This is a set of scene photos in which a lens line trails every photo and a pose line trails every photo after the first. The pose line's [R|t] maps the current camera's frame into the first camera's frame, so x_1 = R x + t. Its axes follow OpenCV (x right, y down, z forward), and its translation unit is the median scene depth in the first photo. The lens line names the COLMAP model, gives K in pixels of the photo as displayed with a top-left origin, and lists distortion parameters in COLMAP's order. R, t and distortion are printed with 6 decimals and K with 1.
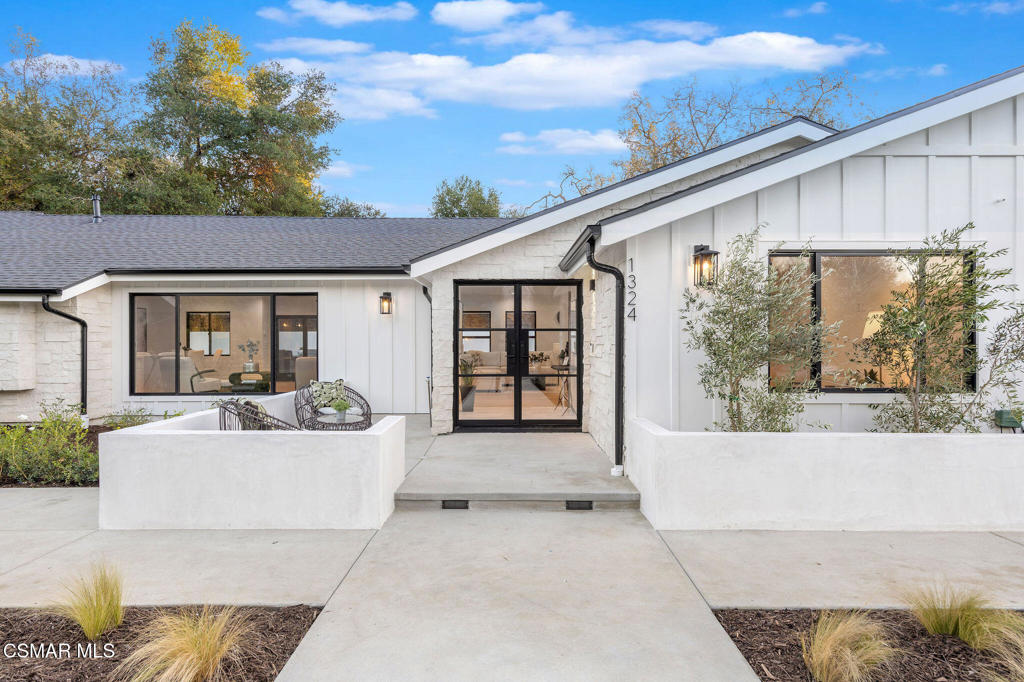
lens RADIAL K [[582.4, 0, 512.0], [0, 582.4, 341.0], [0, 0, 1]] dist [-0.001326, -0.000187]
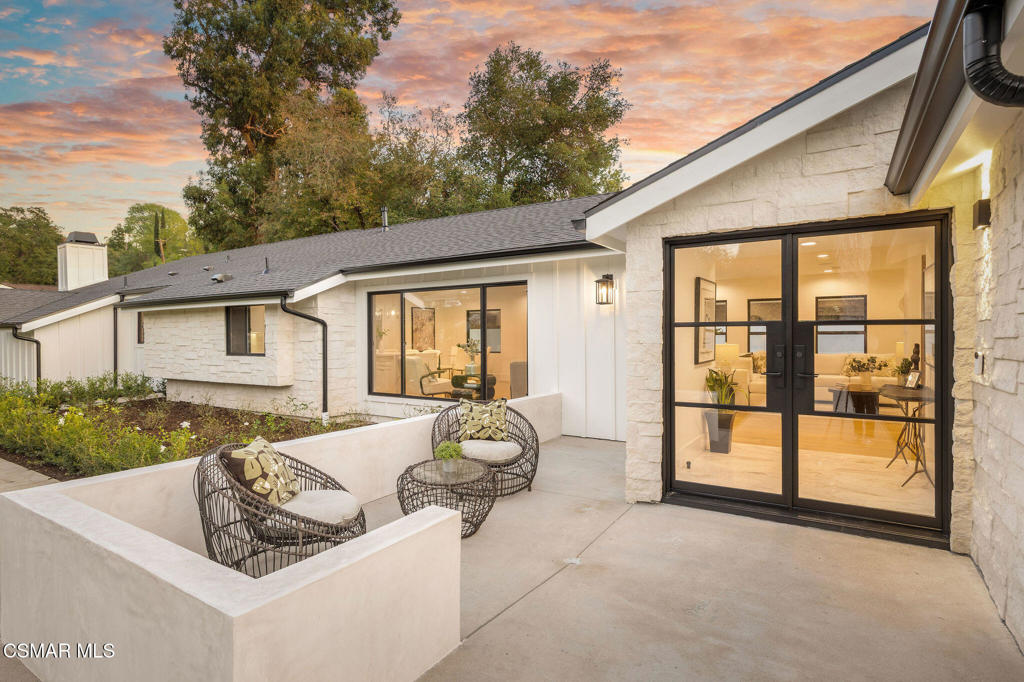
lens RADIAL K [[529.6, 0, 512.0], [0, 529.6, 341.0], [0, 0, 1]] dist [0.003872, 0.000083]
pose [[0.840143, 0.002638, -0.542359, 0.053298], [0.003729, 0.999936, 0.010641, -0.008777], [0.542352, -0.010962, 0.840080, 0.430827]]
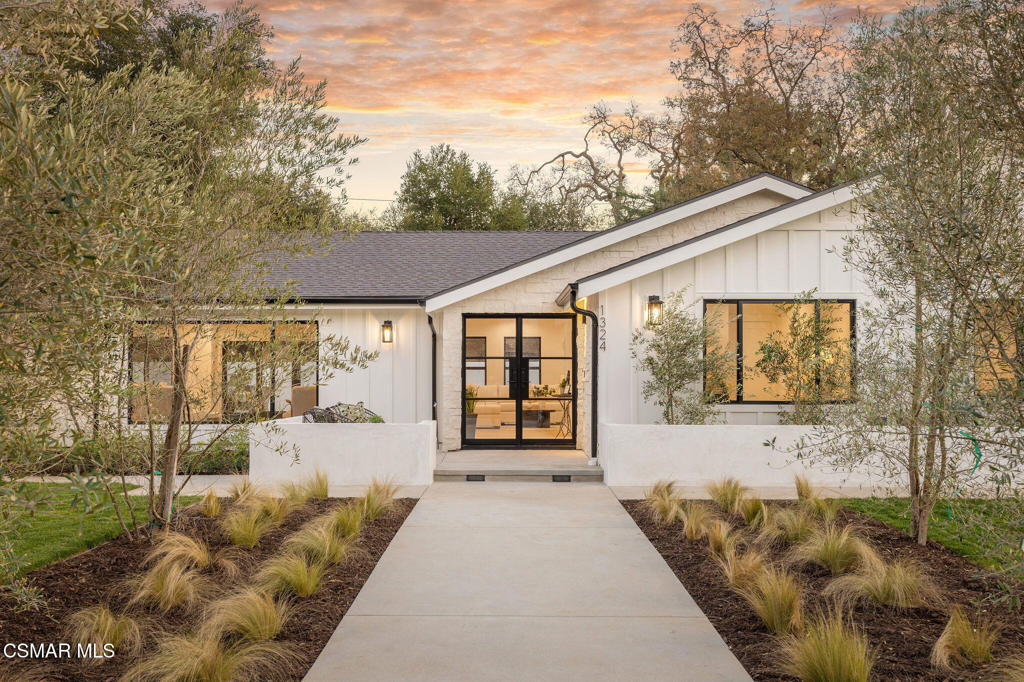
lens RADIAL K [[1073.6, 0, 548.2], [0, 1073.6, 342.0], [0, 0, 1]] dist [0.093763, 0.009058]
pose [[0.999286, 0.002732, 0.037696, -0.011220], [-0.001291, 0.999269, -0.038218, 0.026382], [-0.037773, 0.038142, 0.998558, -0.975355]]
